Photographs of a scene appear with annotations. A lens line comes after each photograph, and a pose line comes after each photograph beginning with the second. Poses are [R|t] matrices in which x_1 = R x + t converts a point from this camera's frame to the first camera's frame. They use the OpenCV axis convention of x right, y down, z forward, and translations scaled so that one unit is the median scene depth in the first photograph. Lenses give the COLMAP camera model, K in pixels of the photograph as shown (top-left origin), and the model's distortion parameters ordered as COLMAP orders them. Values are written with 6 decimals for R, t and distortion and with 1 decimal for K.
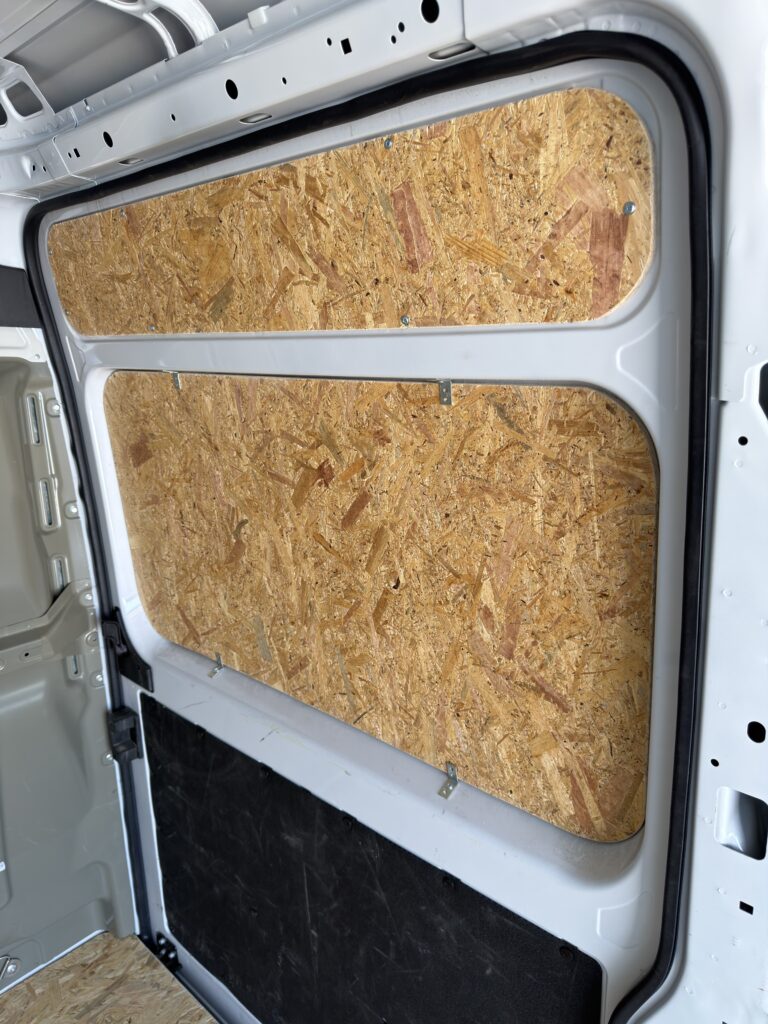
lens RADIAL K [[706.7, 0, 384.0], [0, 706.7, 512.0], [0, 0, 1]] dist [0.126714, -0.194890]
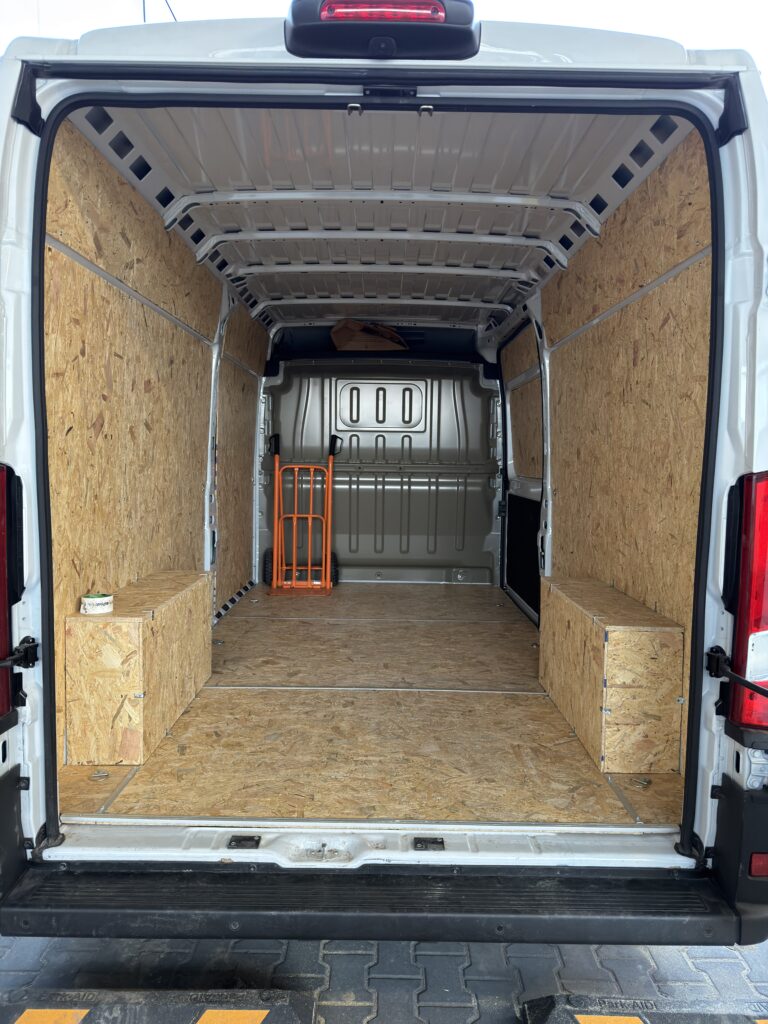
lens RADIAL K [[706.7, 0, 384.0], [0, 706.7, 512.0], [0, 0, 1]] dist [0.126714, -0.194890]
pose [[0.671077, 0.084241, -0.736586, 1.593836], [-0.195480, 0.978472, -0.066190, 0.647714], [0.715152, 0.188406, 0.673098, -1.458021]]
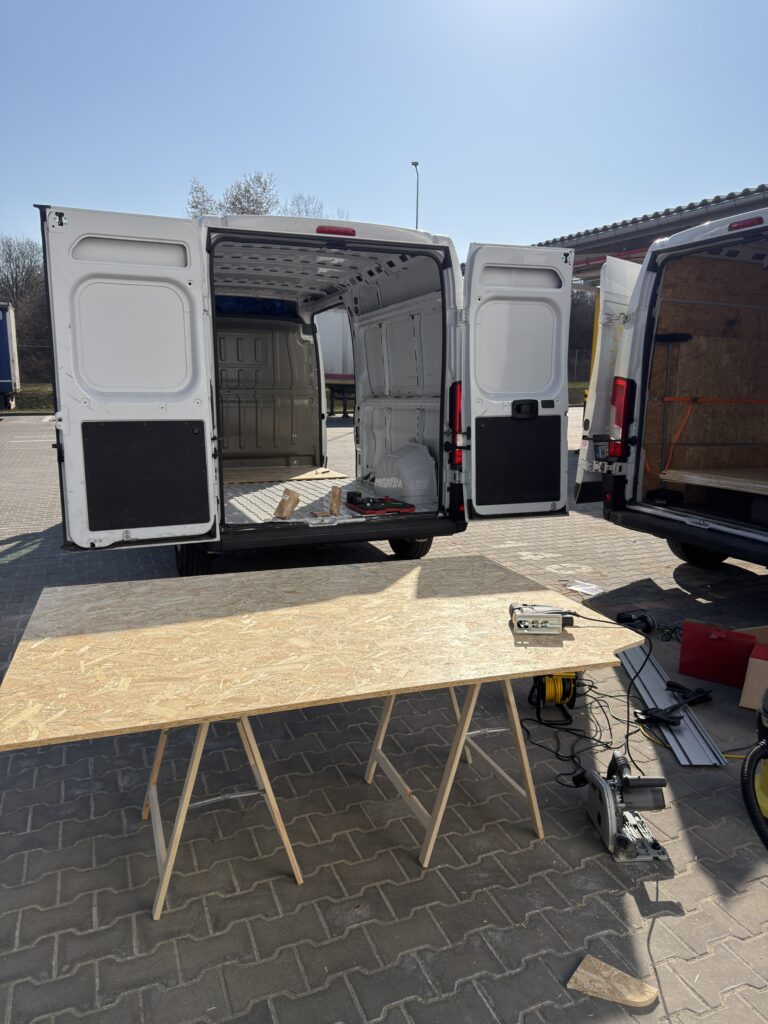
lens RADIAL K [[706.7, 0, 384.0], [0, 706.7, 512.0], [0, 0, 1]] dist [0.126714, -0.194890]
pose [[0.894223, 0.086436, -0.439197, 2.309600], [-0.114737, 0.992659, -0.038251, 1.139196], [0.432667, 0.084597, 0.897576, -3.259561]]
